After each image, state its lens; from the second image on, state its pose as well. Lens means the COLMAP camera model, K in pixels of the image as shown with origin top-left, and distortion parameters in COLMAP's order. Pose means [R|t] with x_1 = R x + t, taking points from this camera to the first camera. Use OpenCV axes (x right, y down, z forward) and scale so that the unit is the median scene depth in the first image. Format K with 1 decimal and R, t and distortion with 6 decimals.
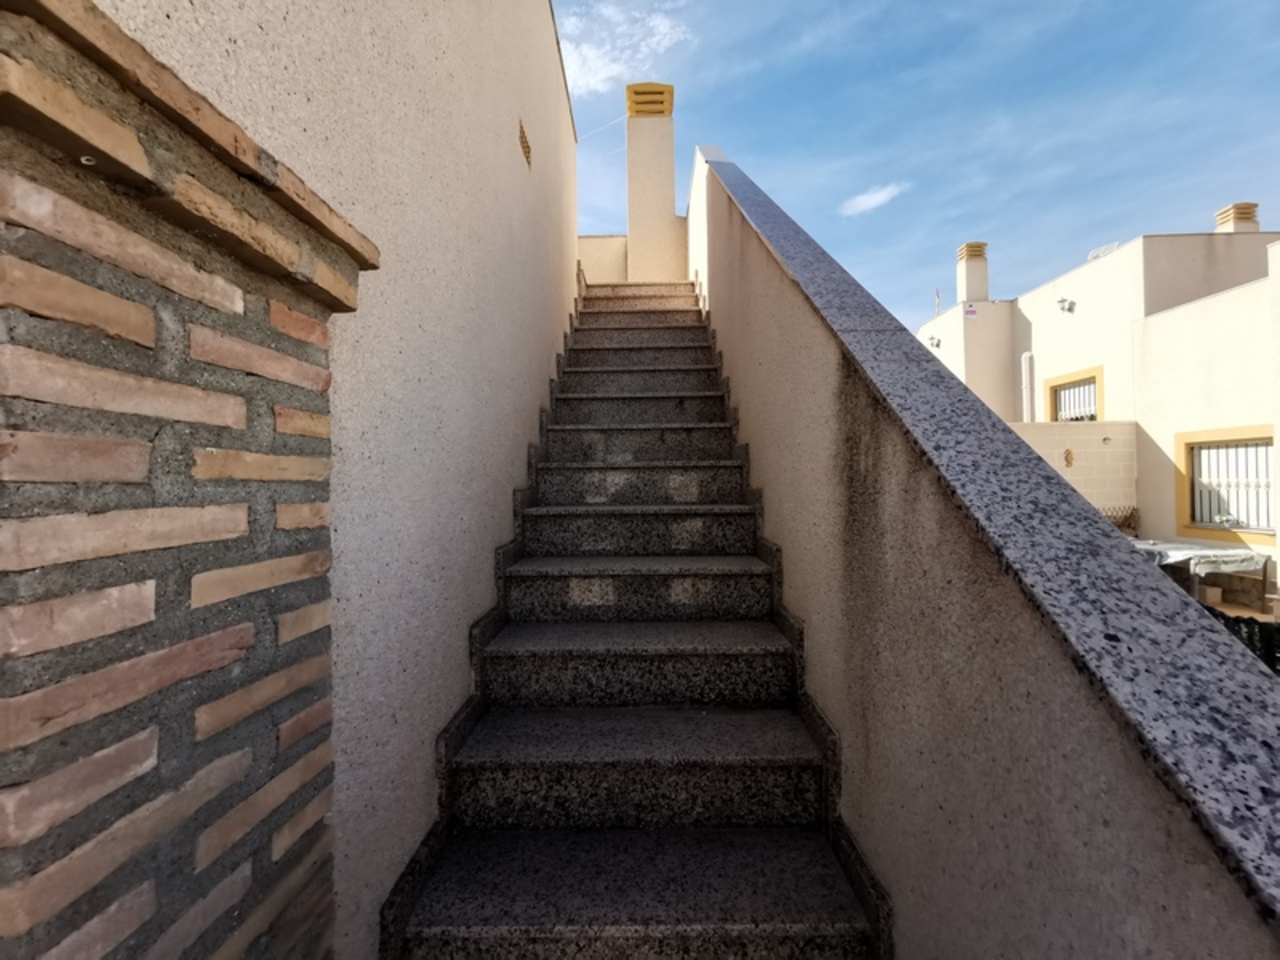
lens RADIAL K [[594.8, 0, 638.7], [0, 594.8, 478.6], [0, 0, 1]] dist [0.018675, -0.000759]
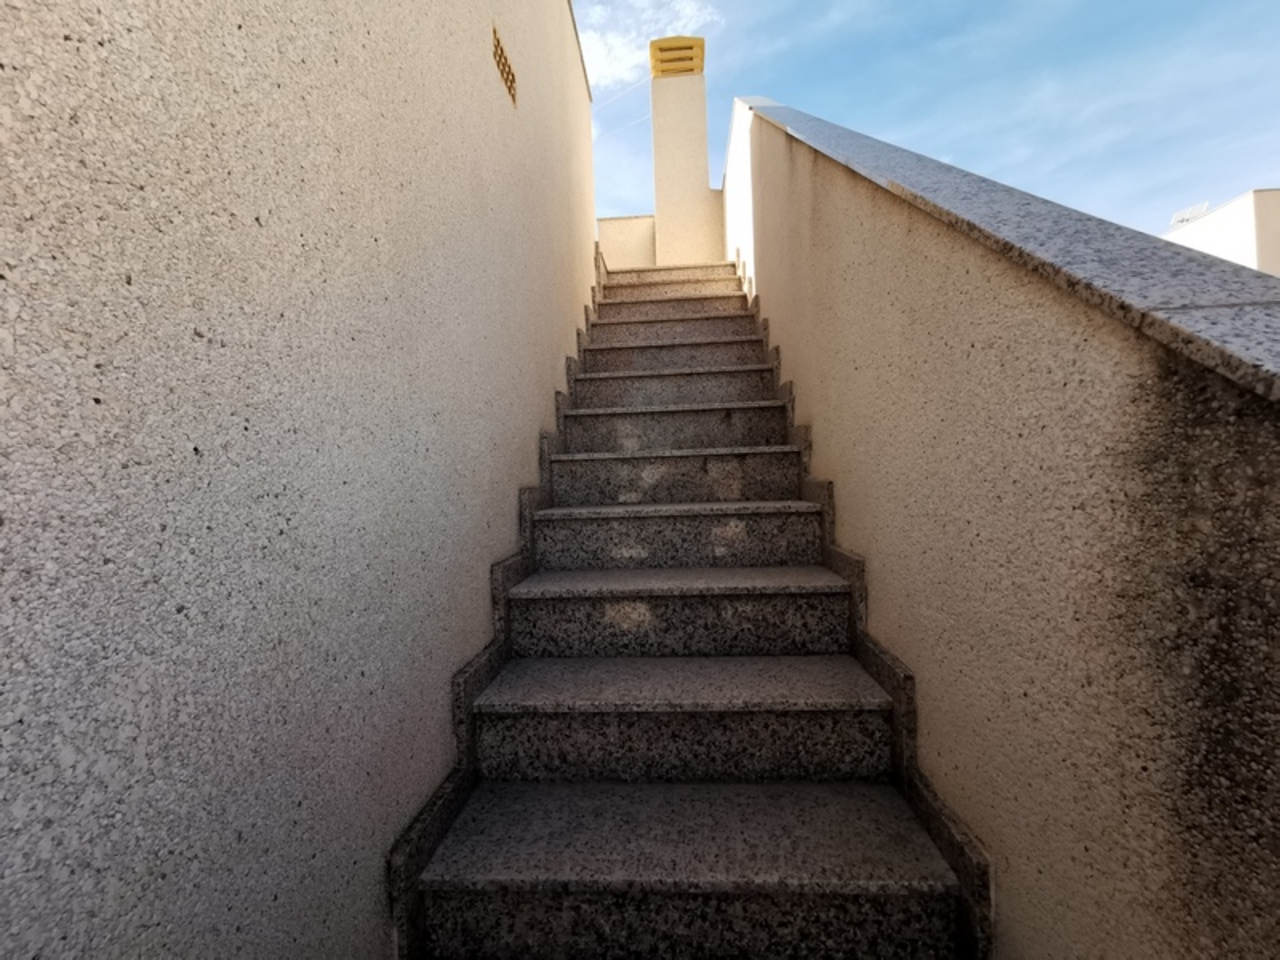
lens RADIAL K [[594.8, 0, 638.4], [0, 594.8, 477.9], [0, 0, 1]] dist [0.018675, -0.000759]
pose [[0.998055, -0.021689, -0.058449, -0.000323], [0.022345, 0.999694, 0.010588, -0.072971], [0.058202, -0.011874, 0.998234, 0.284679]]
